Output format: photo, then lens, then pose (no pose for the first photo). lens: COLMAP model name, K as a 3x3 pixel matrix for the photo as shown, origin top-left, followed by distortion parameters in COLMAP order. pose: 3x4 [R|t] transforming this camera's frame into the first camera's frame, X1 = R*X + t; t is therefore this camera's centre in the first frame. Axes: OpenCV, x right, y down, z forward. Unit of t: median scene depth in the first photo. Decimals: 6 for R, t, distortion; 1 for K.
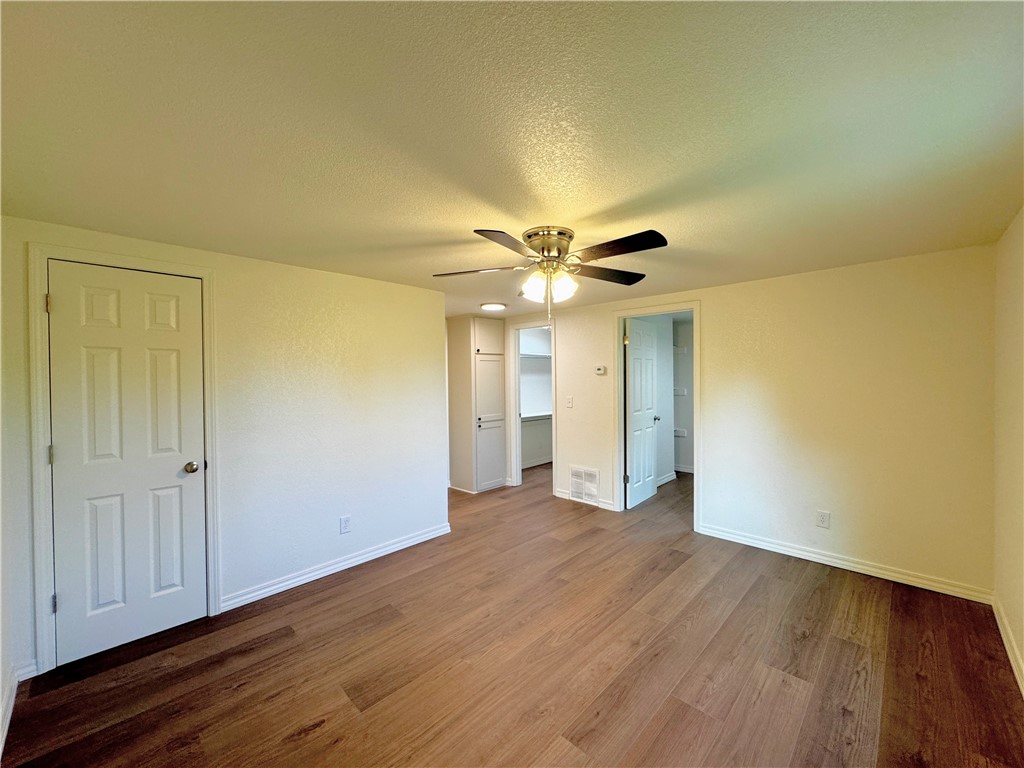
lens RADIAL K [[414.3, 0, 506.9], [0, 414.3, 382.5], [0, 0, 1]] dist [0.000361, 0.000815]
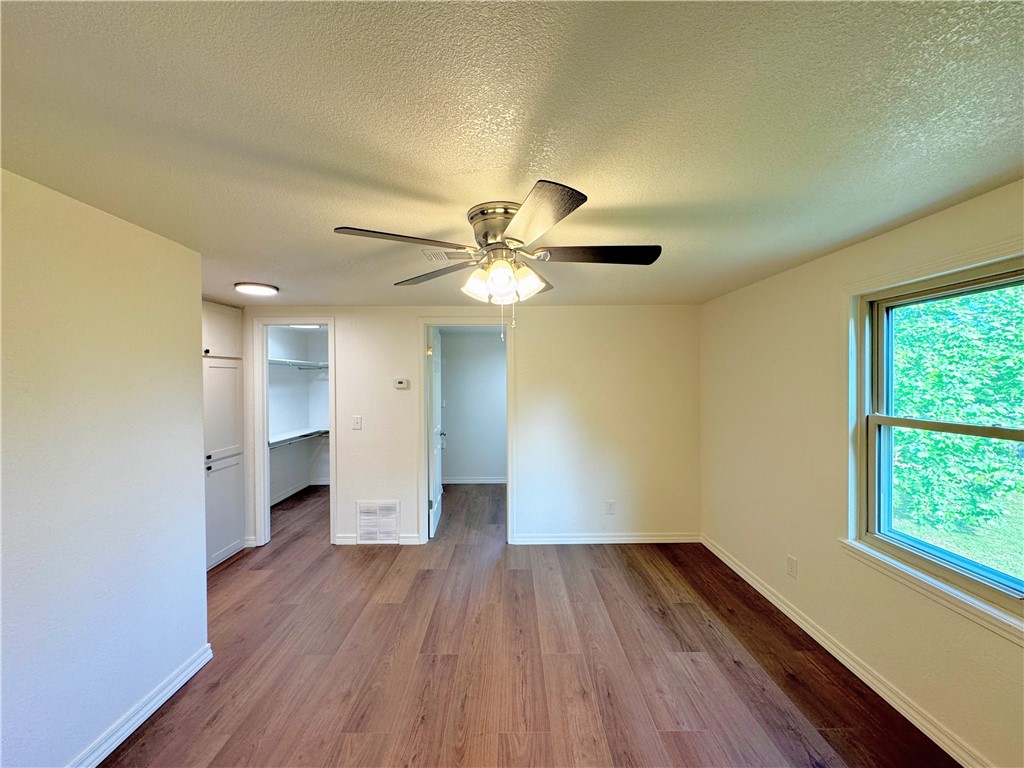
lens RADIAL K [[414.3, 0, 514.9], [0, 414.3, 378.1], [0, 0, 1]] dist [0.000361, 0.000815]
pose [[0.702512, 0.012242, 0.711567, -0.550003], [0.007033, 0.999684, -0.024142, -0.045646], [-0.711638, 0.021964, 0.702203, 0.562789]]
